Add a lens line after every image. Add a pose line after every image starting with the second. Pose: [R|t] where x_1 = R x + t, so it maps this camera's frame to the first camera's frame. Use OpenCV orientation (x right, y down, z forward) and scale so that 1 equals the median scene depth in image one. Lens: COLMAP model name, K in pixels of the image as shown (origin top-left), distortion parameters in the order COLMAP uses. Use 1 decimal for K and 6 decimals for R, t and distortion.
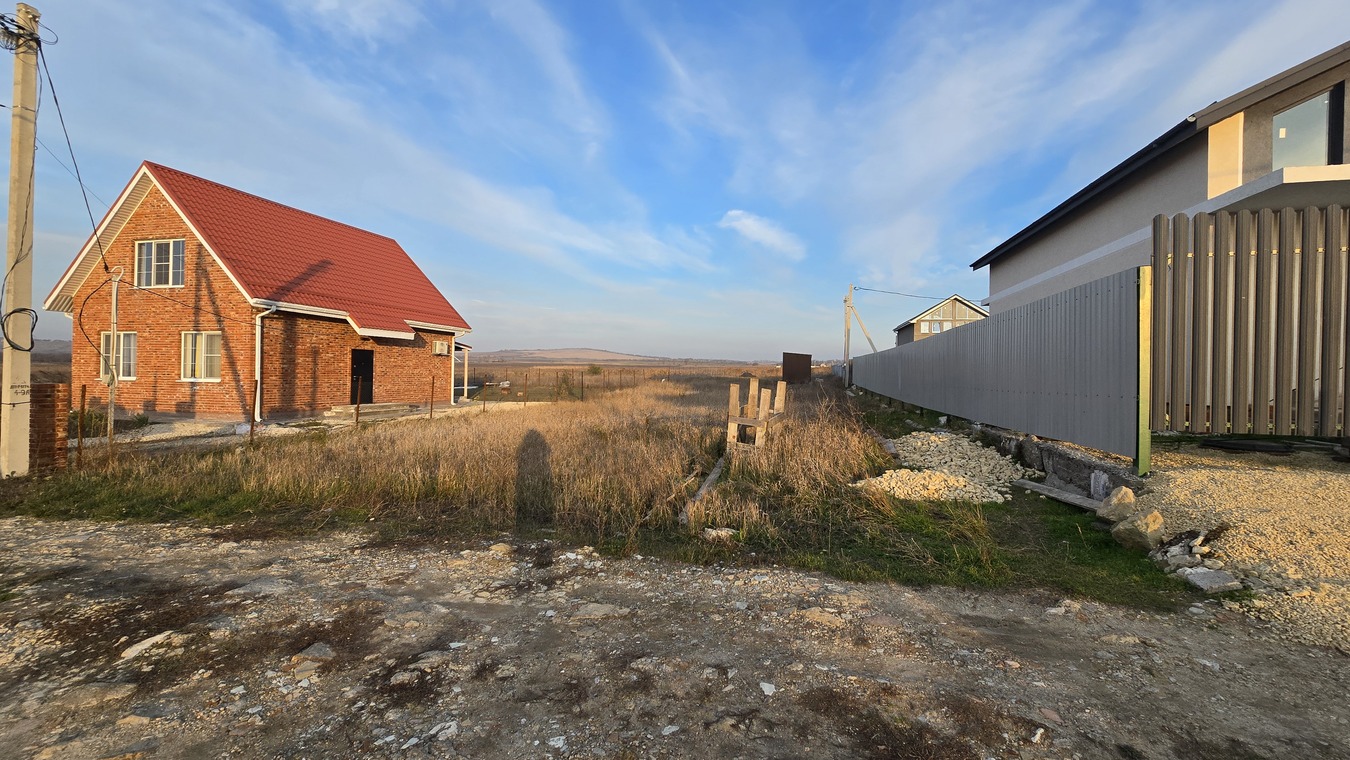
lens RADIAL K [[554.3, 0, 677.1], [0, 554.3, 377.0], [0, 0, 1]] dist [0.003791, -0.000758]
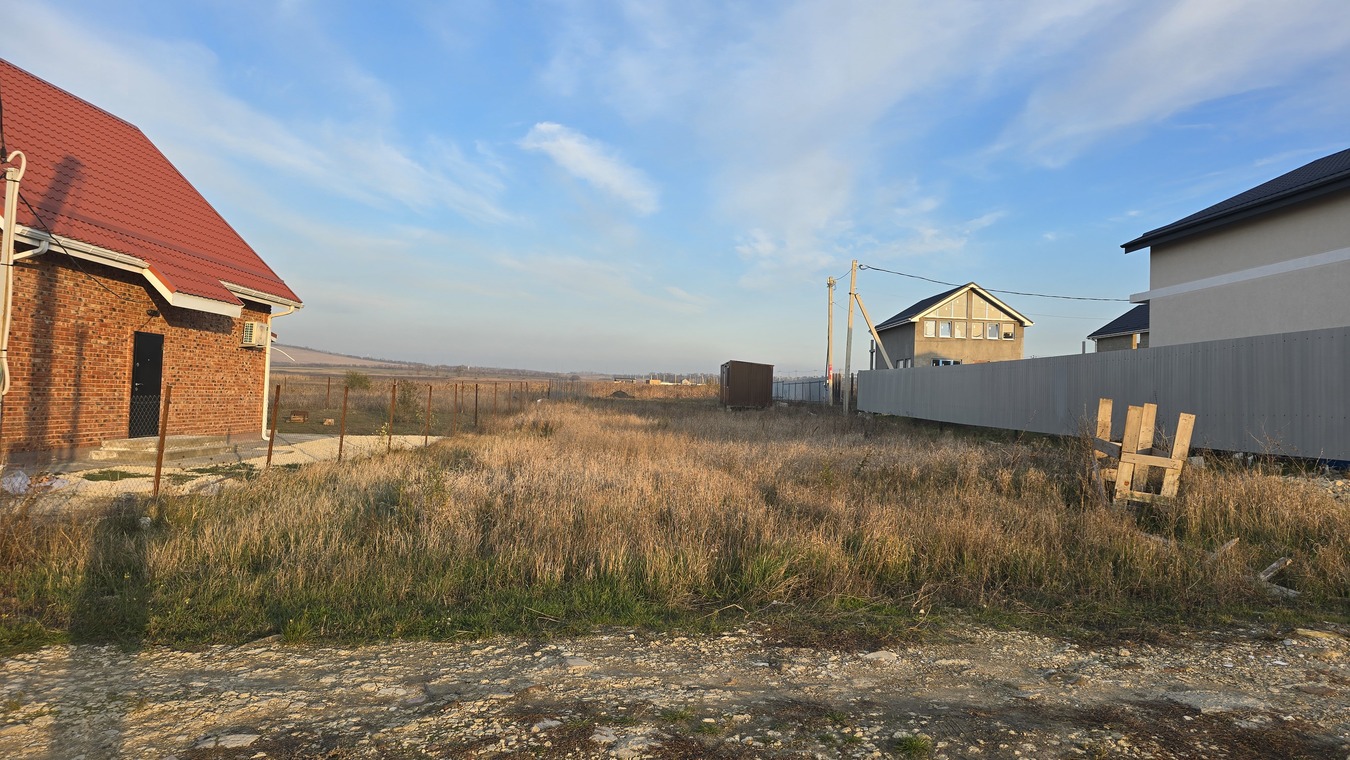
lens RADIAL K [[909.0, 0, 682.7], [0, 909.0, 389.6], [0, 0, 1]] dist [0.062198, -0.045912]
pose [[0.961868, 0.019489, 0.272818, -0.326399], [-0.016785, 0.999784, -0.012243, 0.006266], [-0.272998, 0.007196, 0.961988, 0.022467]]
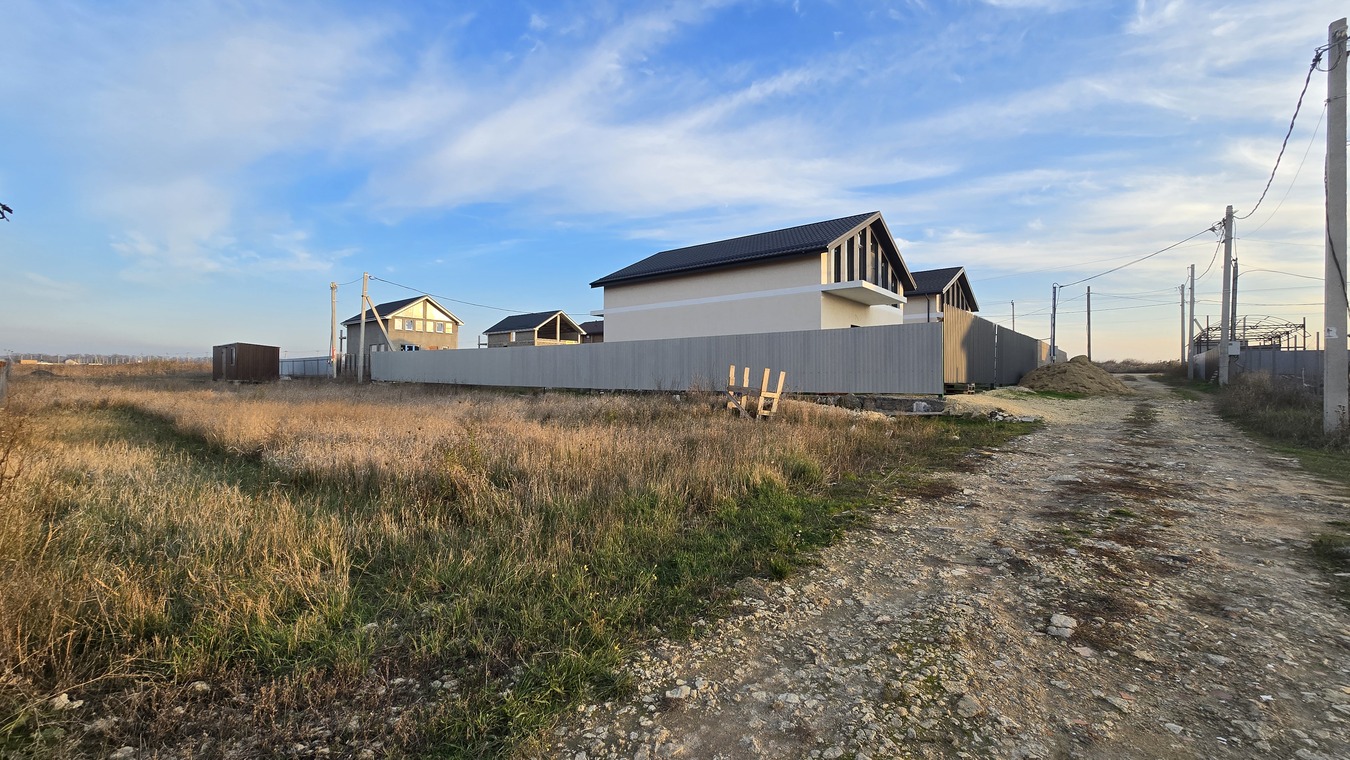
lens RADIAL K [[554.3, 0, 662.1], [0, 554.3, 397.7], [0, 0, 1]] dist [0.003791, -0.000758]
pose [[0.432306, -0.041228, 0.900784, -0.558008], [0.008574, 0.999097, 0.041612, 0.010969], [-0.901686, -0.010266, 0.432269, 0.285173]]
